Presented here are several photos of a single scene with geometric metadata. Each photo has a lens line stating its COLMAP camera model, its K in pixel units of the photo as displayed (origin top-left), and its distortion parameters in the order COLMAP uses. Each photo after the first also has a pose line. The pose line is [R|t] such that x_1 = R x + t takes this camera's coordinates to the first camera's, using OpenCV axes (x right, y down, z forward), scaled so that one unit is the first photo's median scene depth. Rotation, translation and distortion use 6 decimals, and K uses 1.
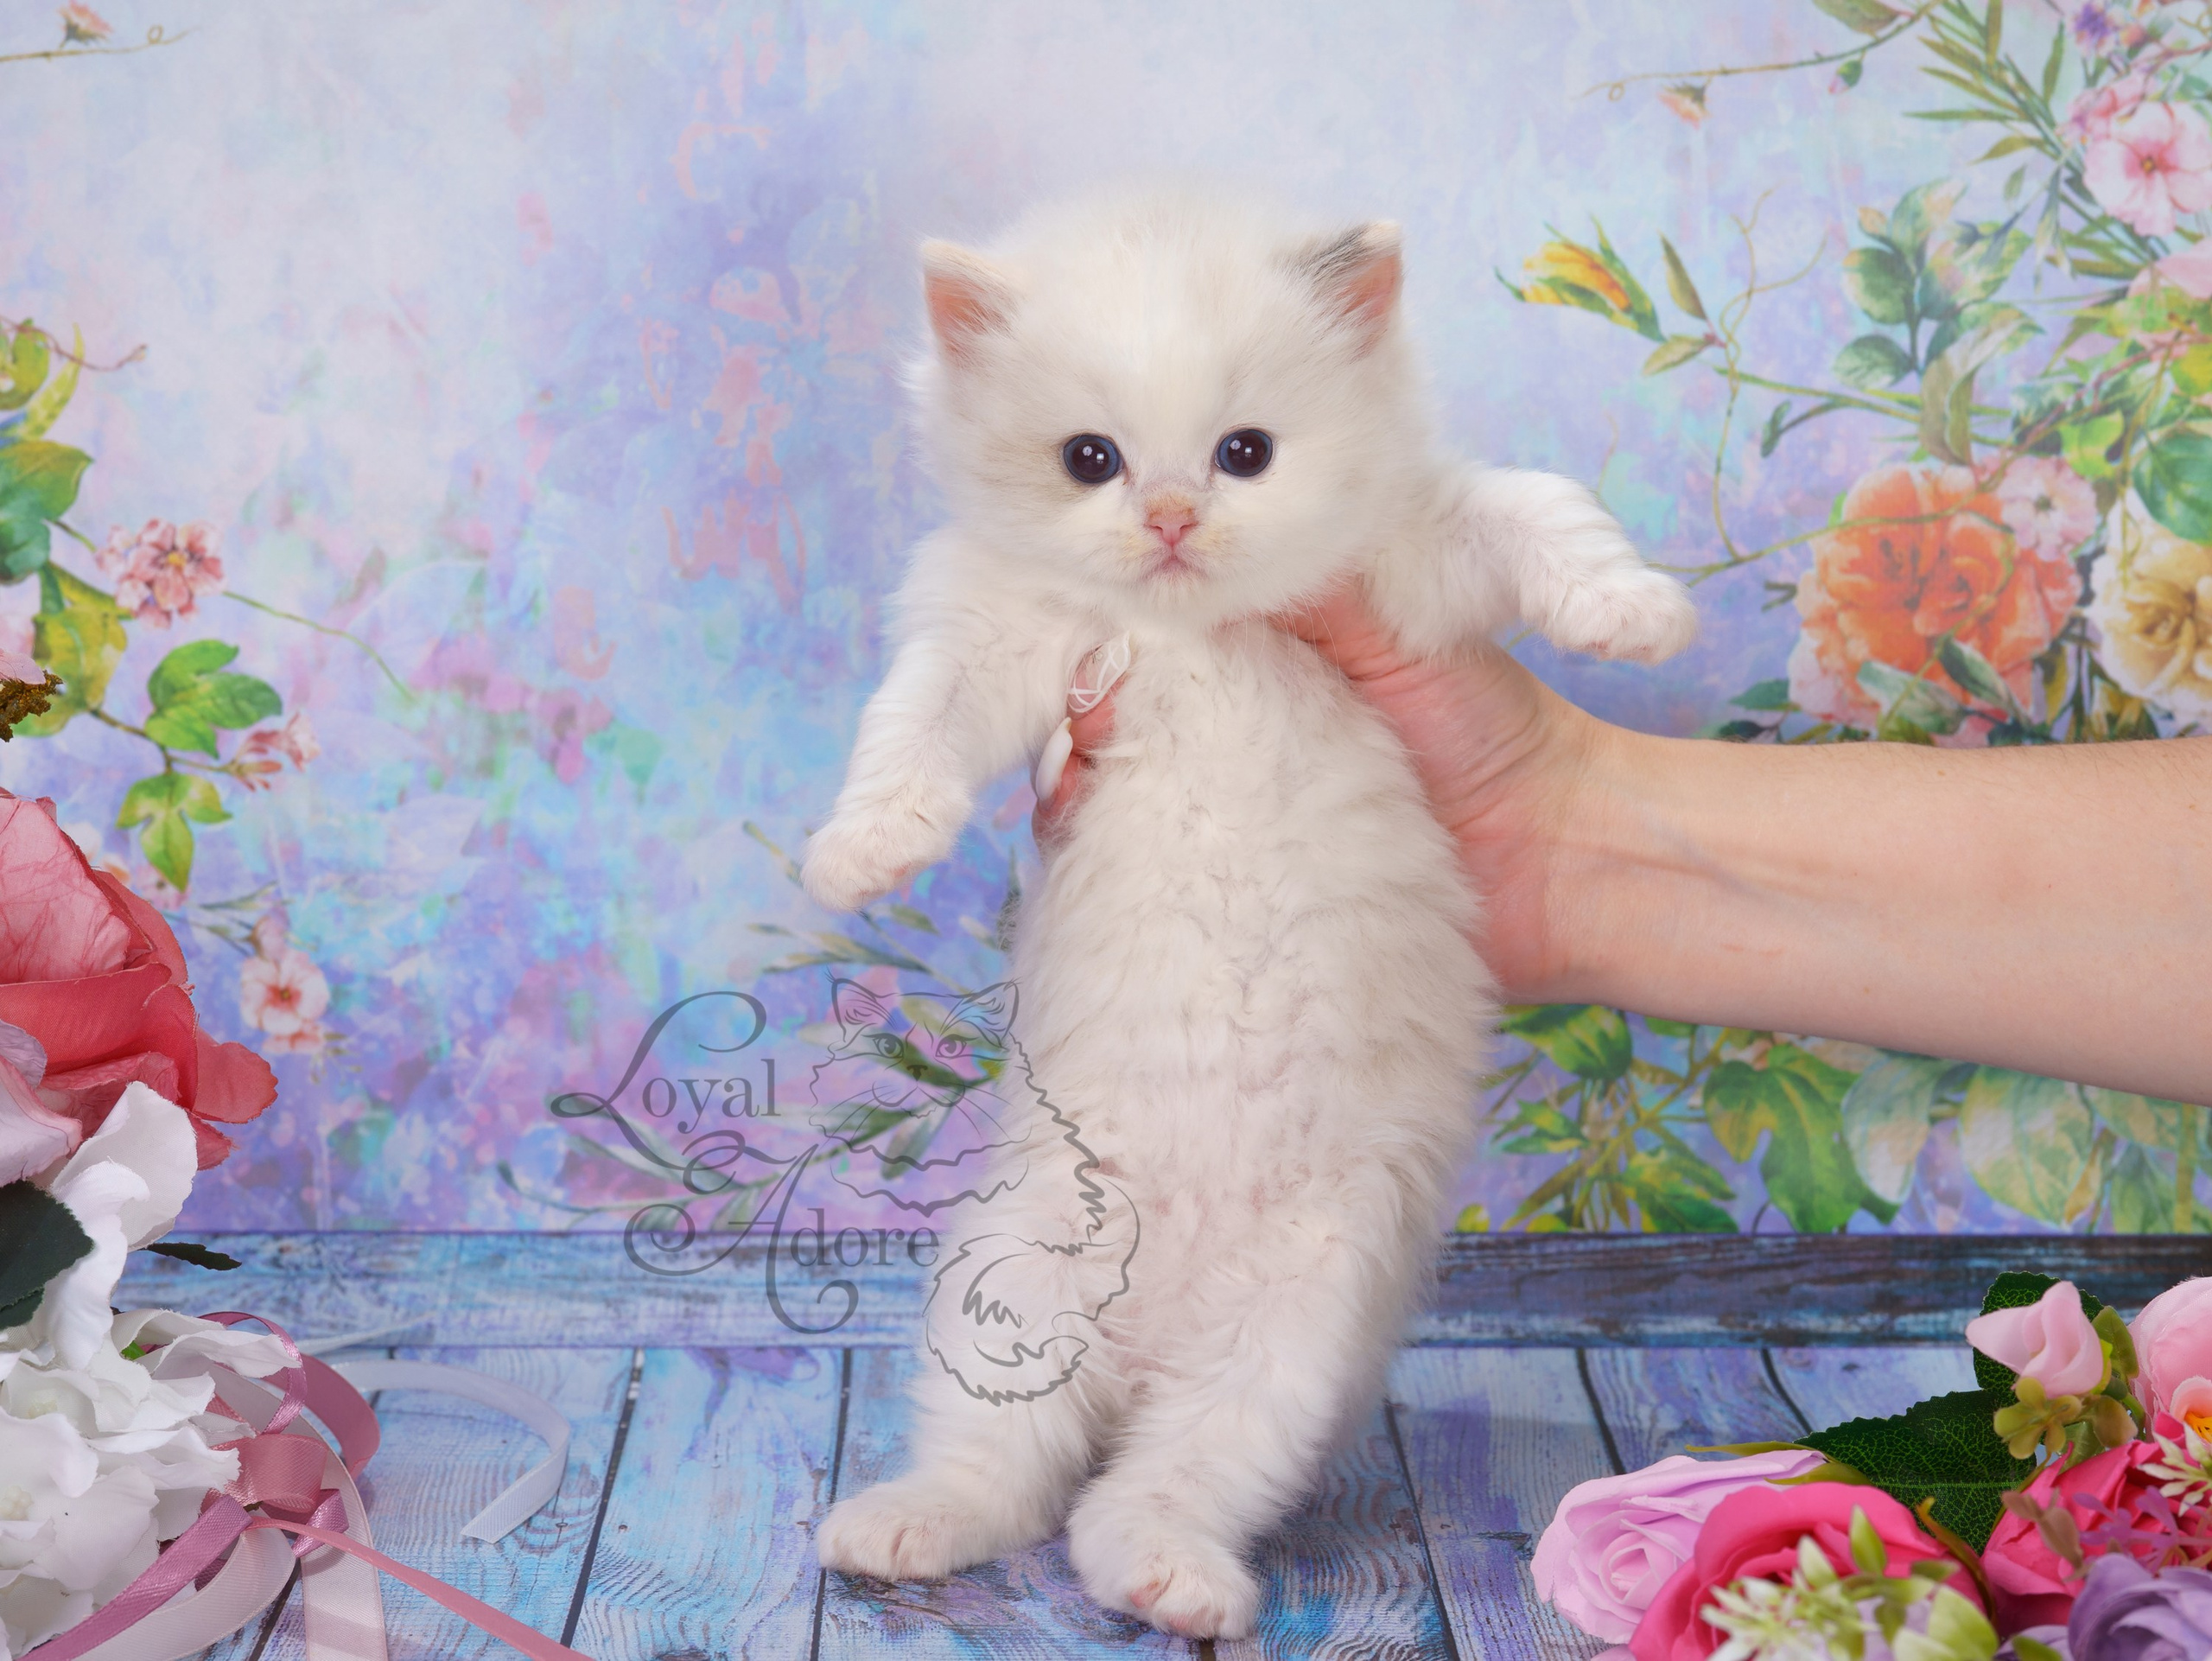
lens RADIAL K [[5476.1, 0, 1078.4], [0, 5476.1, 776.7], [0, 0, 1]] dist [0.023359, -0.302583]
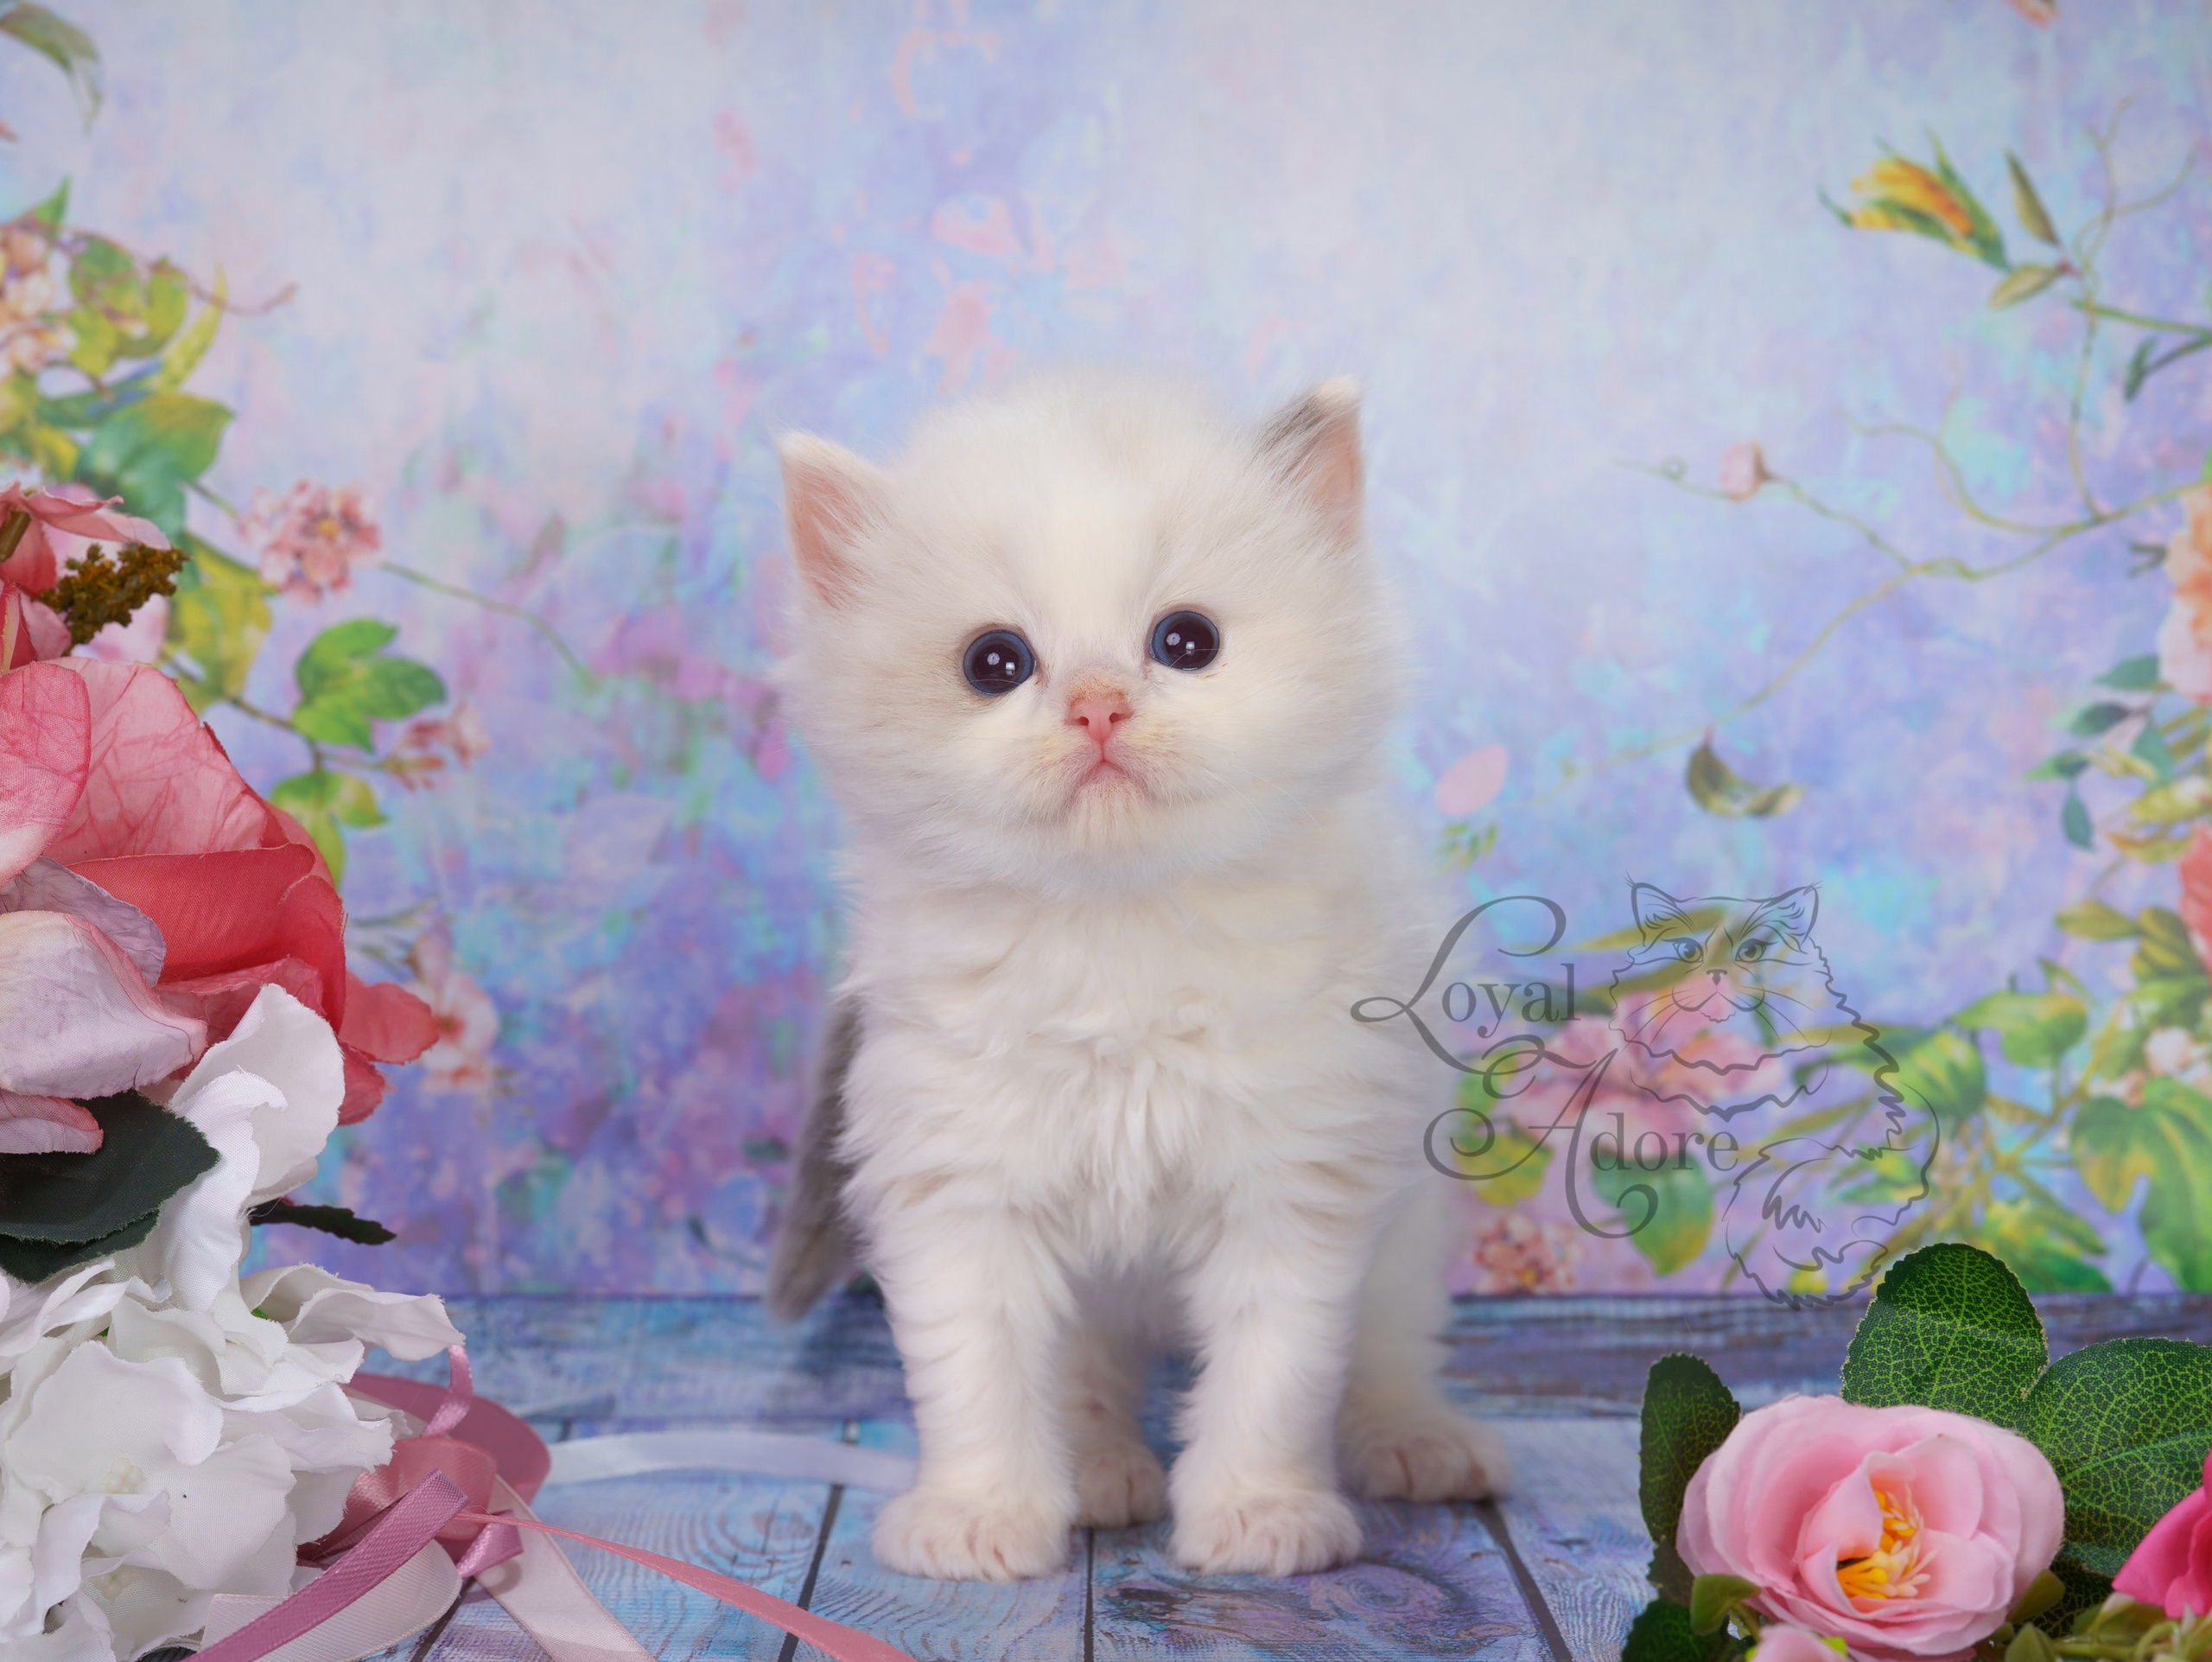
lens RADIAL K [[5221.6, 0, 1081.5], [0, 5221.6, 824.4], [0, 0, 1]] dist [0.029033, -0.464150]
pose [[0.999778, -0.006057, -0.020204, -0.026315], [0.004140, 0.995601, -0.093600, 0.087193], [0.020682, 0.093496, 0.995405, 0.167475]]
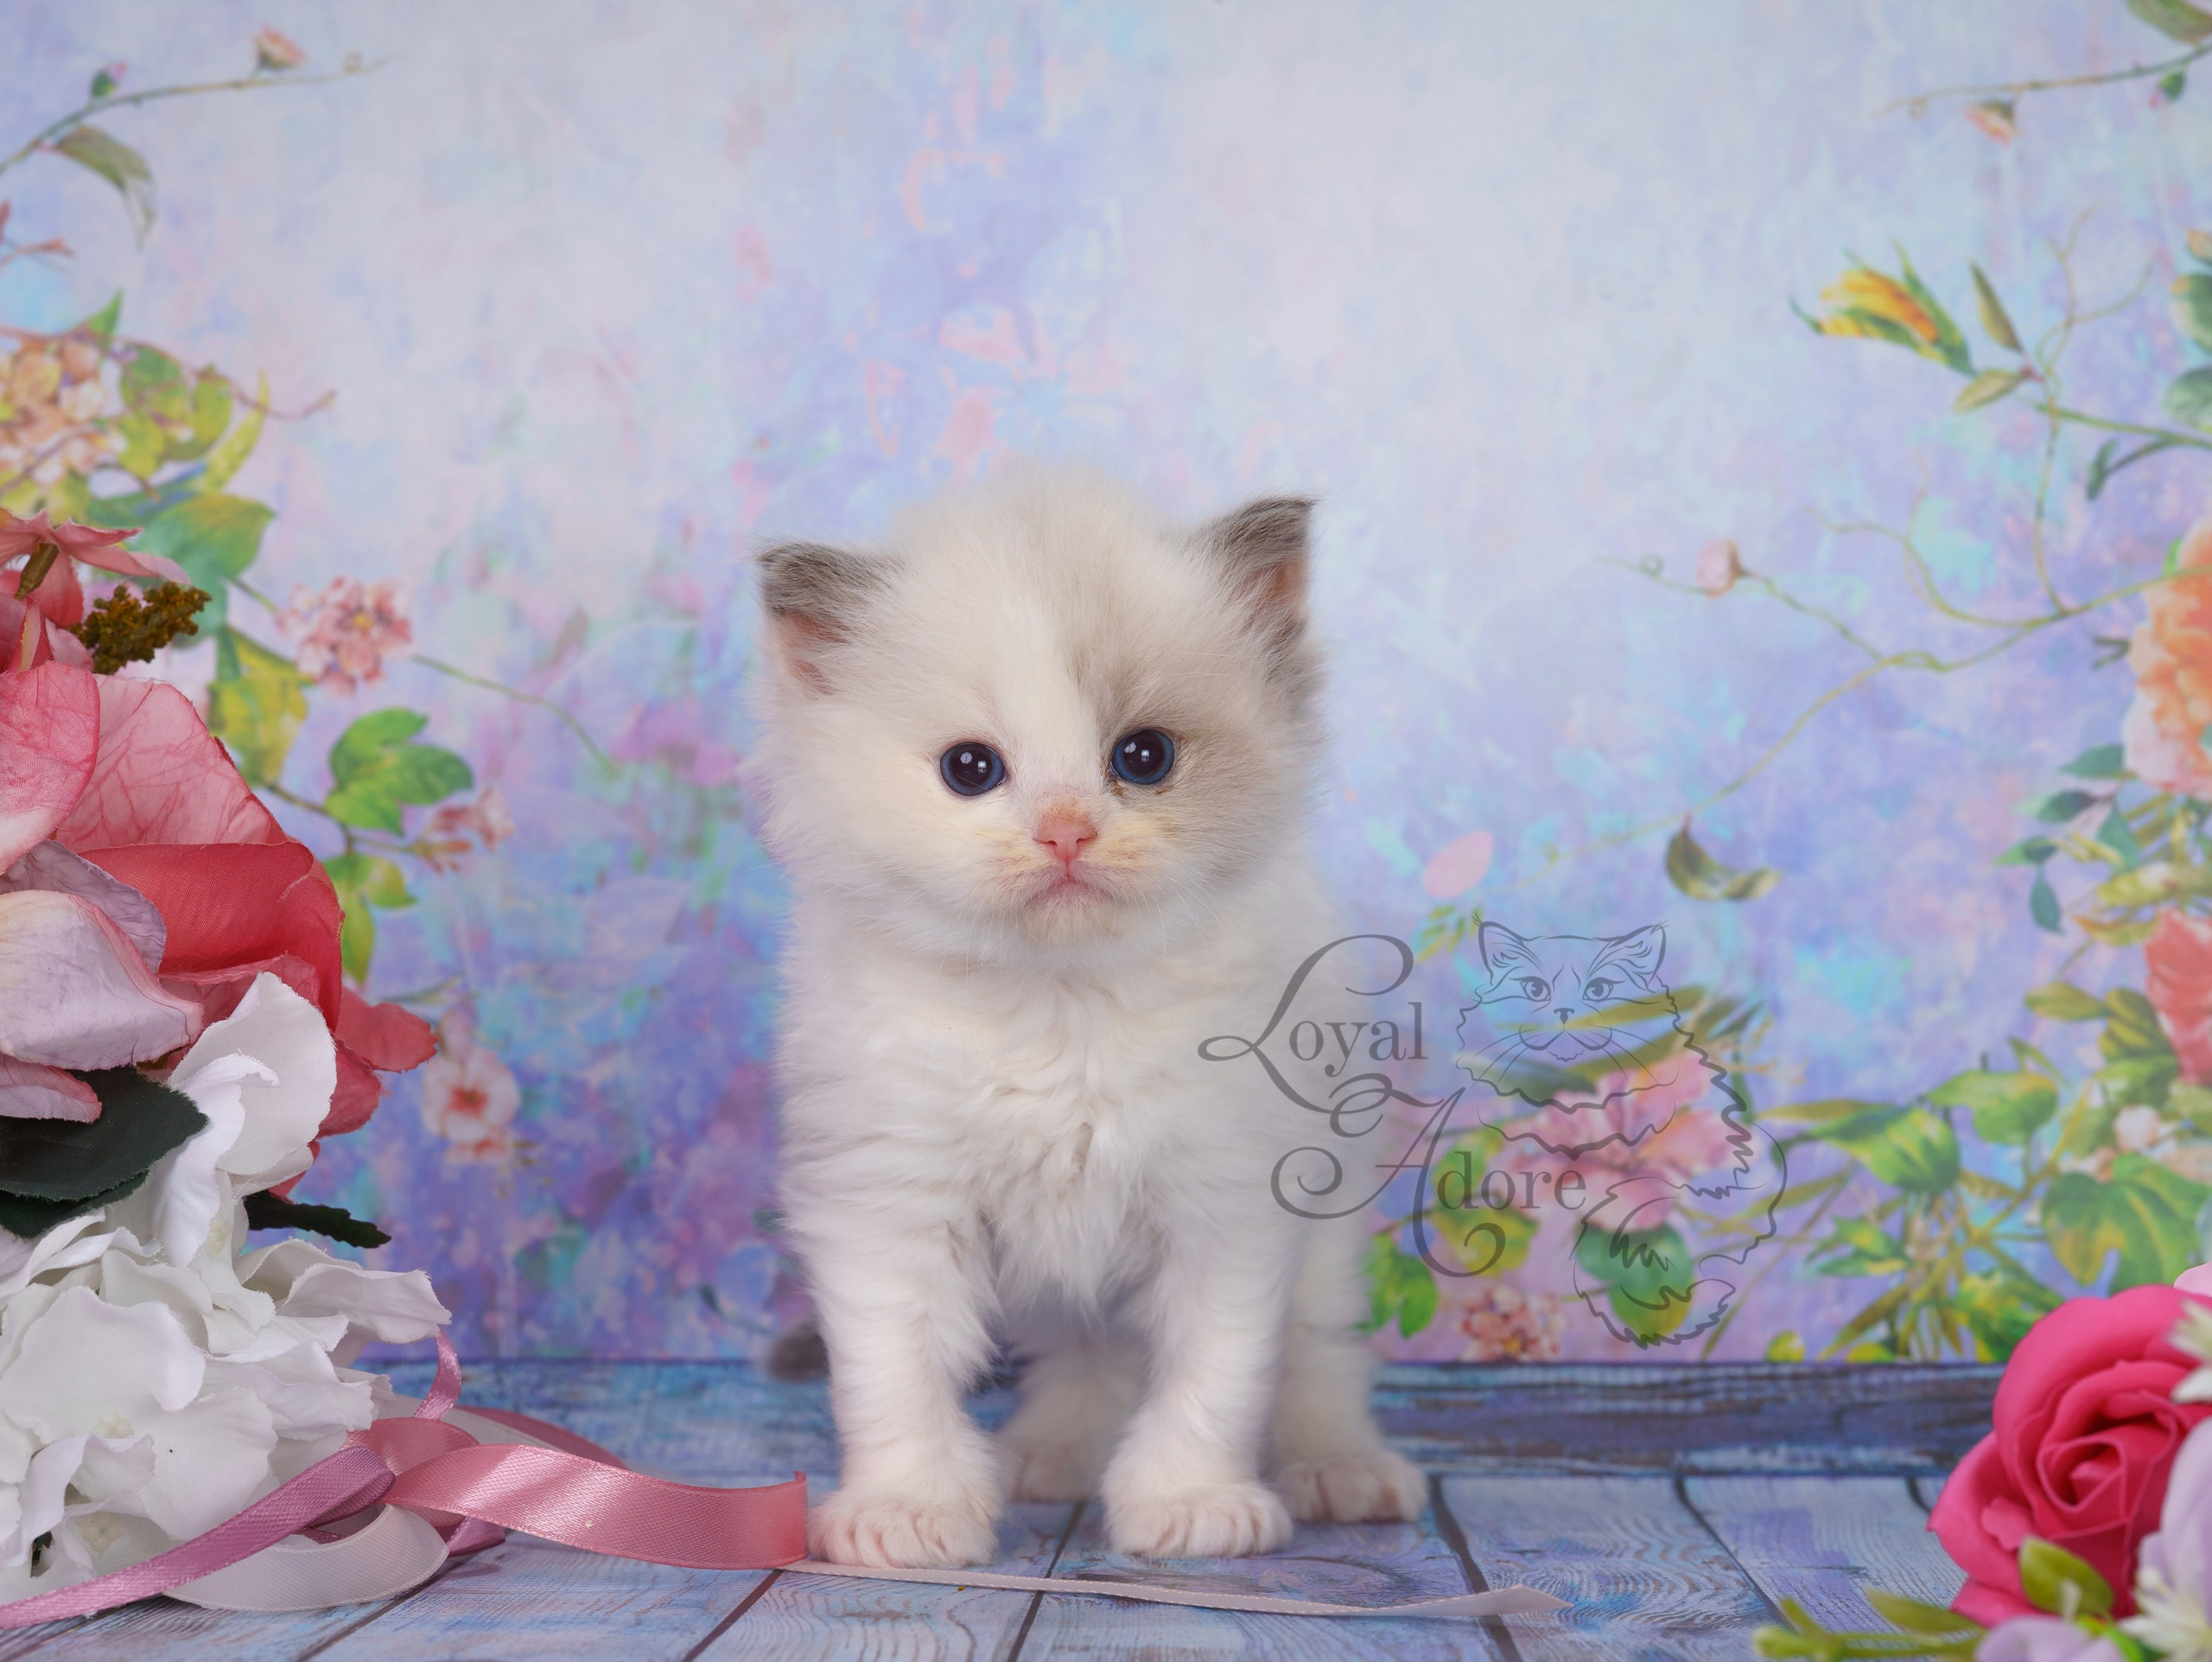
lens RADIAL K [[5244.3, 0, 1106.0], [0, 5244.3, 831.0], [0, 0, 1]] dist [0.014307, -0.246176]
pose [[0.998831, -0.006316, -0.047920, 0.002841], [-0.001763, 0.986003, -0.166720, 0.142142], [0.048303, 0.166610, 0.984839, 0.139613]]
